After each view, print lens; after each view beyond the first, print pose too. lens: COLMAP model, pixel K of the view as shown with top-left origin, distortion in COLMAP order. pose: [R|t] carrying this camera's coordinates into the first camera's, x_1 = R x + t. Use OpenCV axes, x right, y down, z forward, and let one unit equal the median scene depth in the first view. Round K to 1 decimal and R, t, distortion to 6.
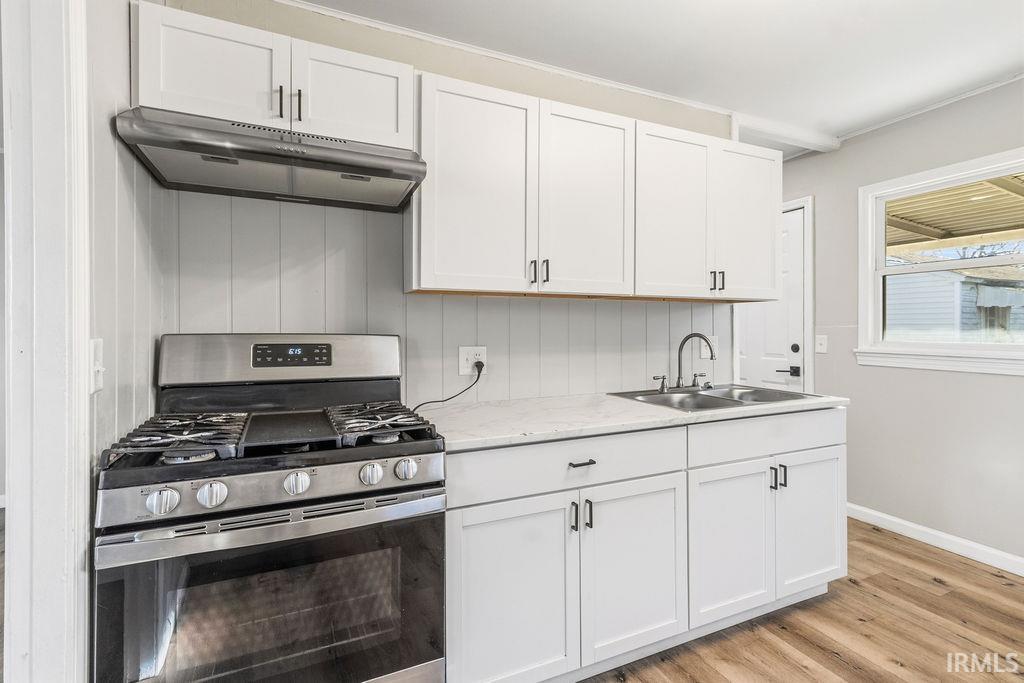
lens RADIAL K [[472.2, 0, 520.0], [0, 472.2, 324.7], [0, 0, 1]] dist [0.000760, 0.000666]
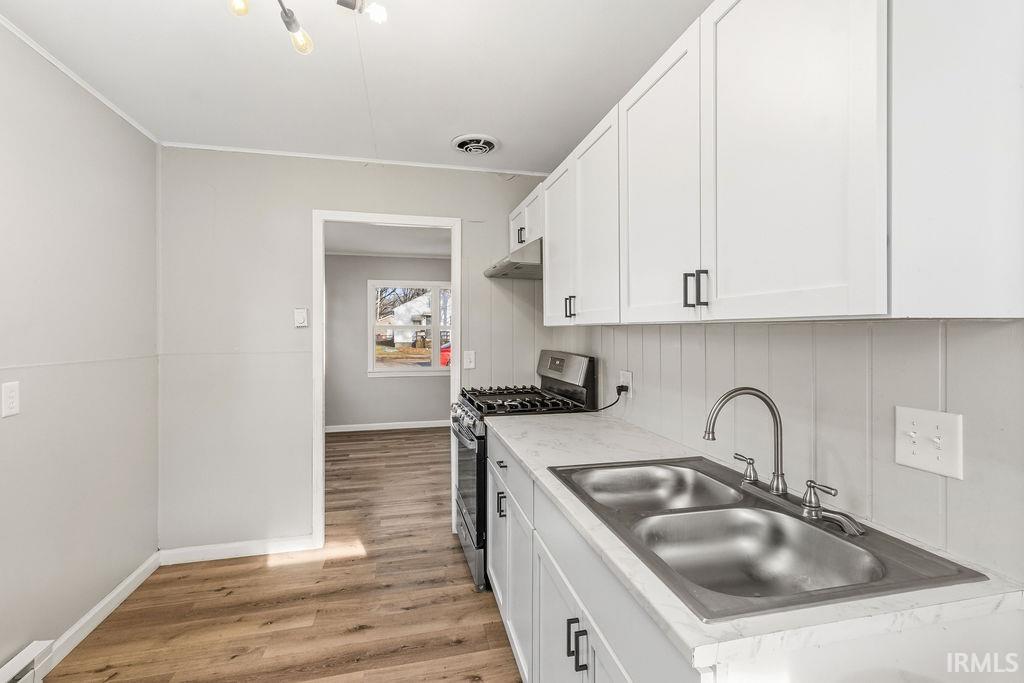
lens RADIAL K [[477.3, 0, 522.4], [0, 477.3, 329.9], [0, 0, 1]] dist [0.001293, -0.000218]
pose [[-0.178613, 0.001139, -0.983919, 1.033512], [0.008424, 0.999964, -0.000371, -0.051538], [0.983883, -0.008355, -0.178616, 0.953896]]
